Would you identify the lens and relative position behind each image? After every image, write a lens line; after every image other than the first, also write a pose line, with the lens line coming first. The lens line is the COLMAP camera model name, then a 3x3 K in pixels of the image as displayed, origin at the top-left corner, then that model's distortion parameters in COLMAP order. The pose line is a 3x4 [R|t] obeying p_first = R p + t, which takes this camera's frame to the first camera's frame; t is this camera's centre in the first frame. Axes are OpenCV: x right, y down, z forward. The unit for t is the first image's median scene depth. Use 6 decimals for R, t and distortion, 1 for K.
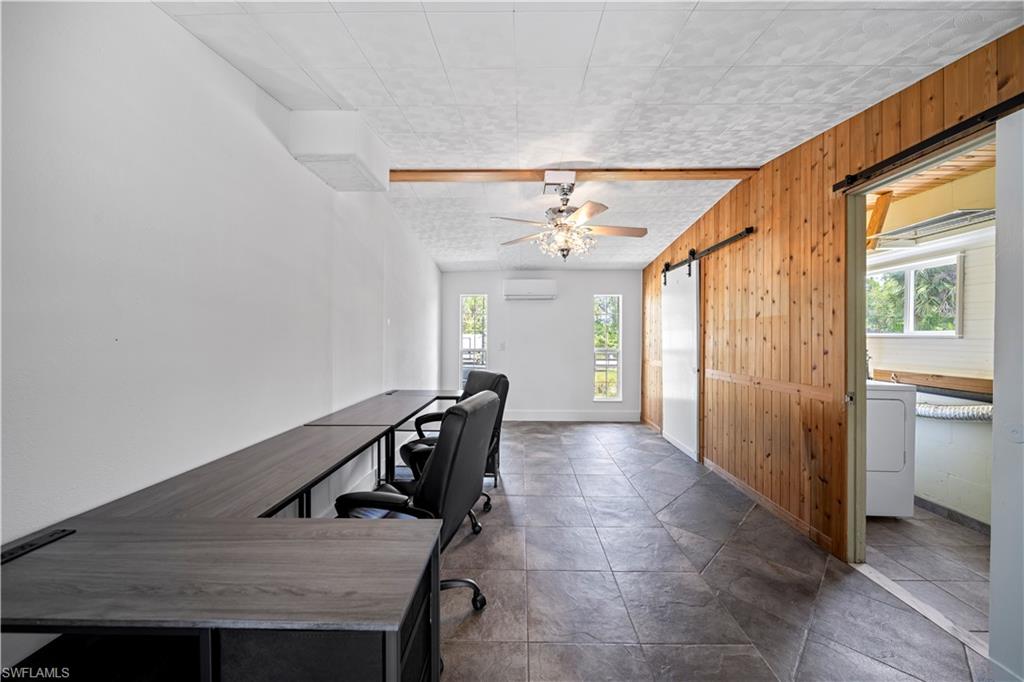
lens RADIAL K [[361.5, 0, 517.0], [0, 361.5, 339.0], [0, 0, 1]] dist [-0.000992, -0.000227]
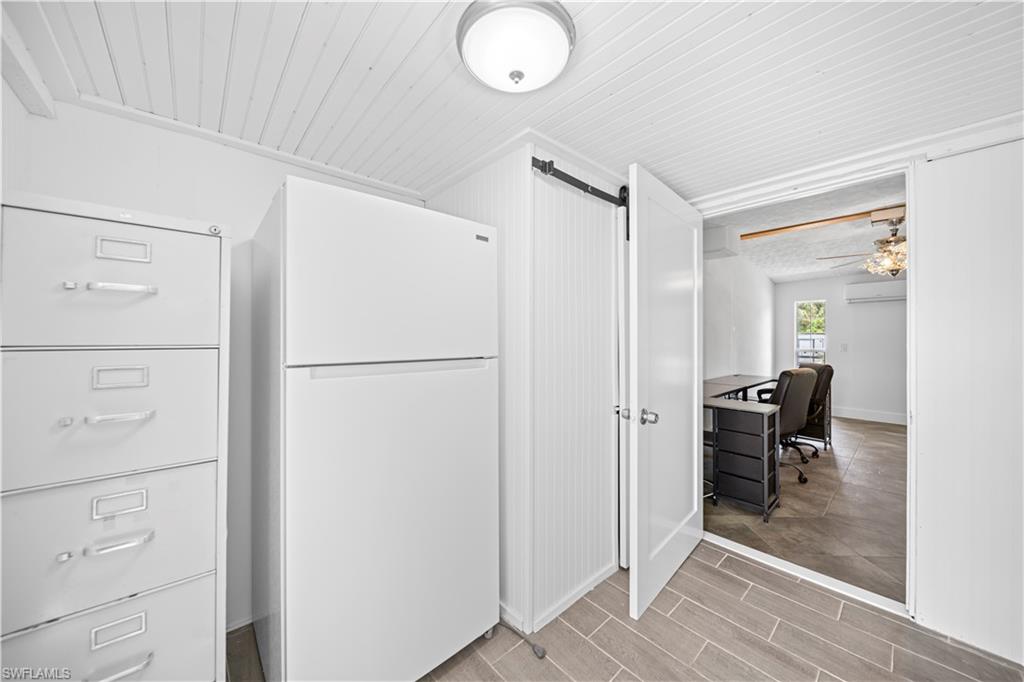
lens RADIAL K [[361.5, 0, 517.0], [0, 361.5, 339.0], [0, 0, 1]] dist [-0.000992, -0.000227]
pose [[0.681634, -0.004928, -0.731677, 0.155219], [0.001809, 0.999986, -0.005049, -0.000958], [0.731691, 0.002118, 0.681633, -0.823647]]
